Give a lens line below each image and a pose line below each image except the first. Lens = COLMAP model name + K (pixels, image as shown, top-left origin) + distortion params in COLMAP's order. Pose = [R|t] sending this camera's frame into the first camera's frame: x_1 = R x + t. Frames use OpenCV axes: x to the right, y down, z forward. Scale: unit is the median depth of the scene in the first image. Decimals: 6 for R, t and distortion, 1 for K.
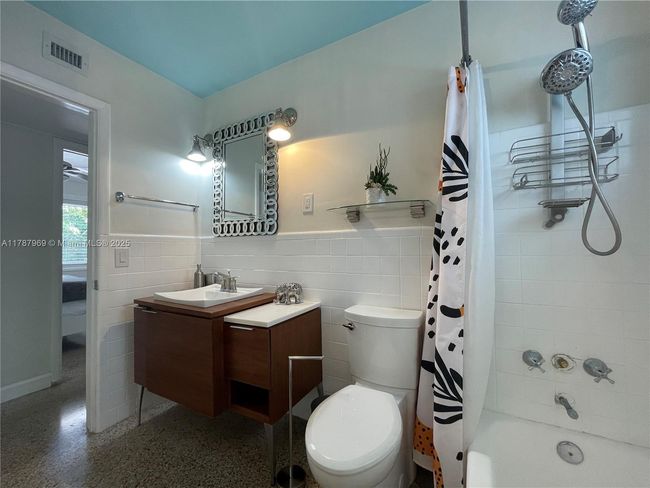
lens RADIAL K [[261.7, 0, 325.0], [0, 261.7, 244.0], [0, 0, 1]] dist [-0.003950, -0.000296]
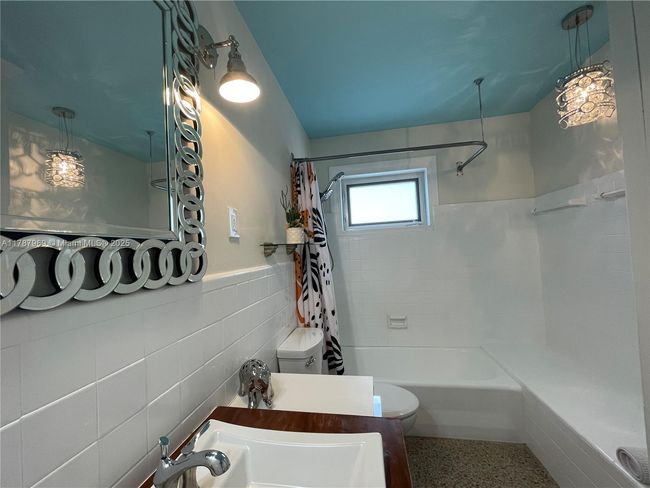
lens RADIAL K [[261.7, 0, 325.0], [0, 261.7, 244.0], [0, 0, 1]] dist [-0.003950, -0.000296]
pose [[-0.317838, 0.055625, 0.946512, -0.693301], [0.044751, 0.998045, -0.043626, -0.067841], [-0.947089, 0.028492, -0.319705, 0.948514]]
